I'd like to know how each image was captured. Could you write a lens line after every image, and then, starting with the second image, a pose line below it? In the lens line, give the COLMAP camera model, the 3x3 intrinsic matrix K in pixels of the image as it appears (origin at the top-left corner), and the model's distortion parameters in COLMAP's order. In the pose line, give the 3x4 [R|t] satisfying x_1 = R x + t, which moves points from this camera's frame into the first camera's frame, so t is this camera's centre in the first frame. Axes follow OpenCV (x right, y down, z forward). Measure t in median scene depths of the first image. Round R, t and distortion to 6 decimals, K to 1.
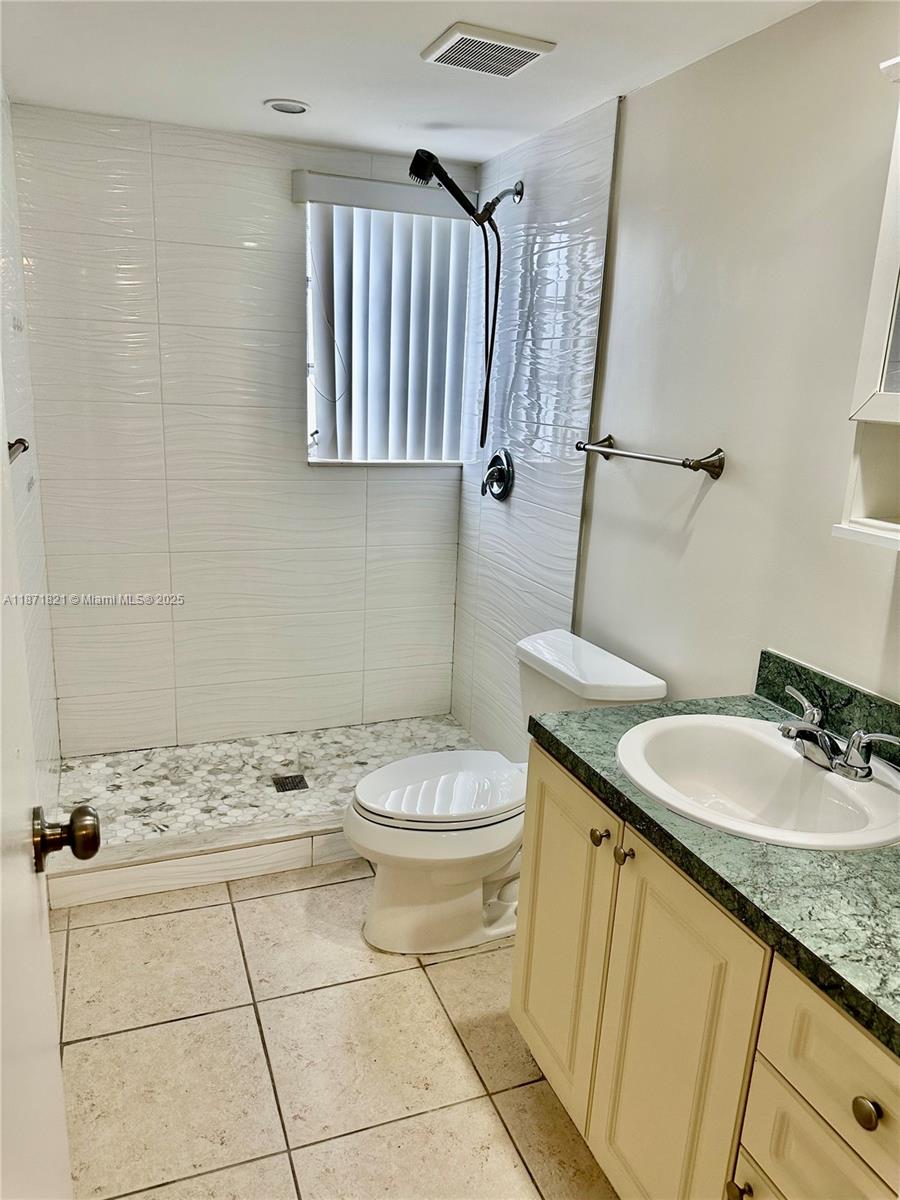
lens RADIAL K [[843.5, 0, 450.0], [0, 843.5, 600.0], [0, 0, 1]] dist [0.004130, -0.023907]
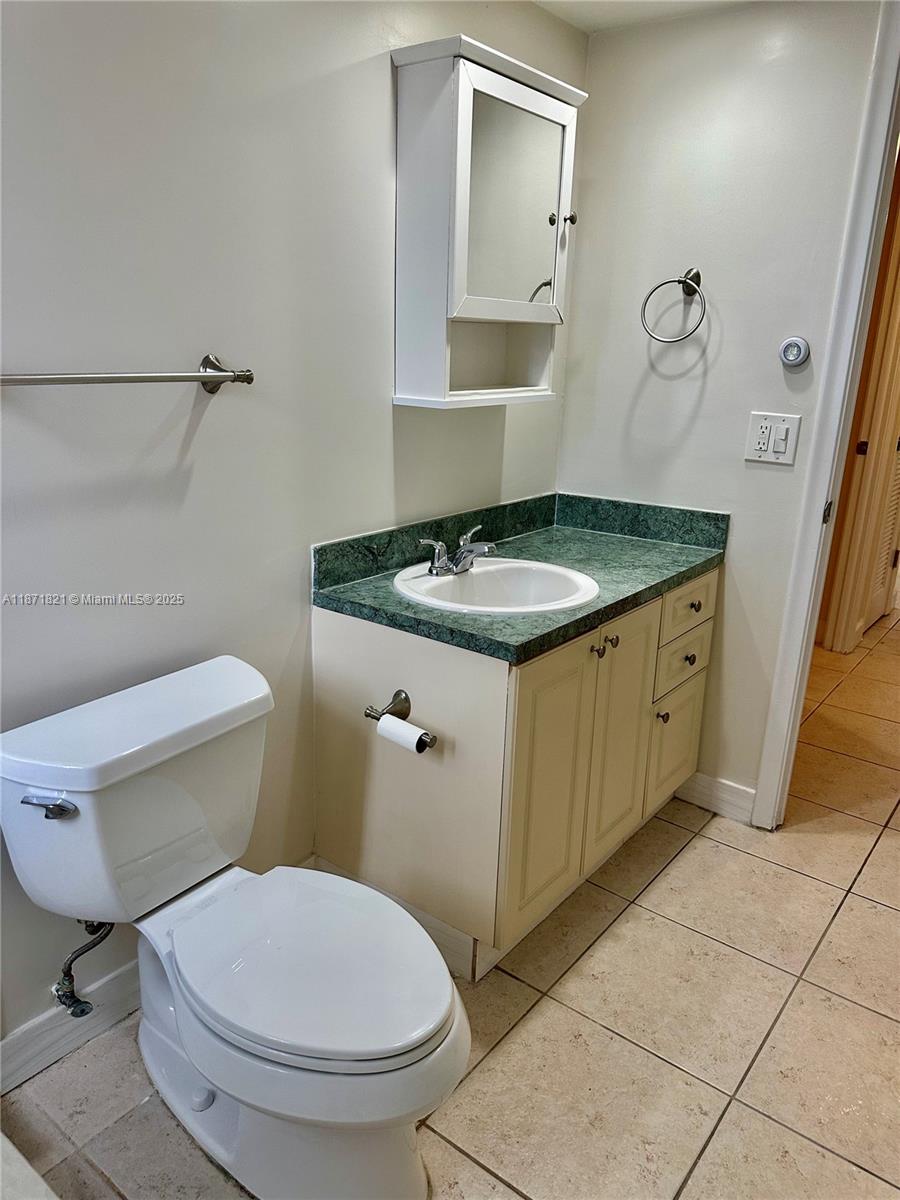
lens RADIAL K [[843.5, 0, 450.0], [0, 843.5, 600.0], [0, 0, 1]] dist [0.004130, -0.023907]
pose [[-0.510373, -0.302296, 0.805069, -0.593729], [0.163421, 0.885024, 0.435919, -0.323328], [-0.844283, 0.354046, -0.402291, 1.360817]]
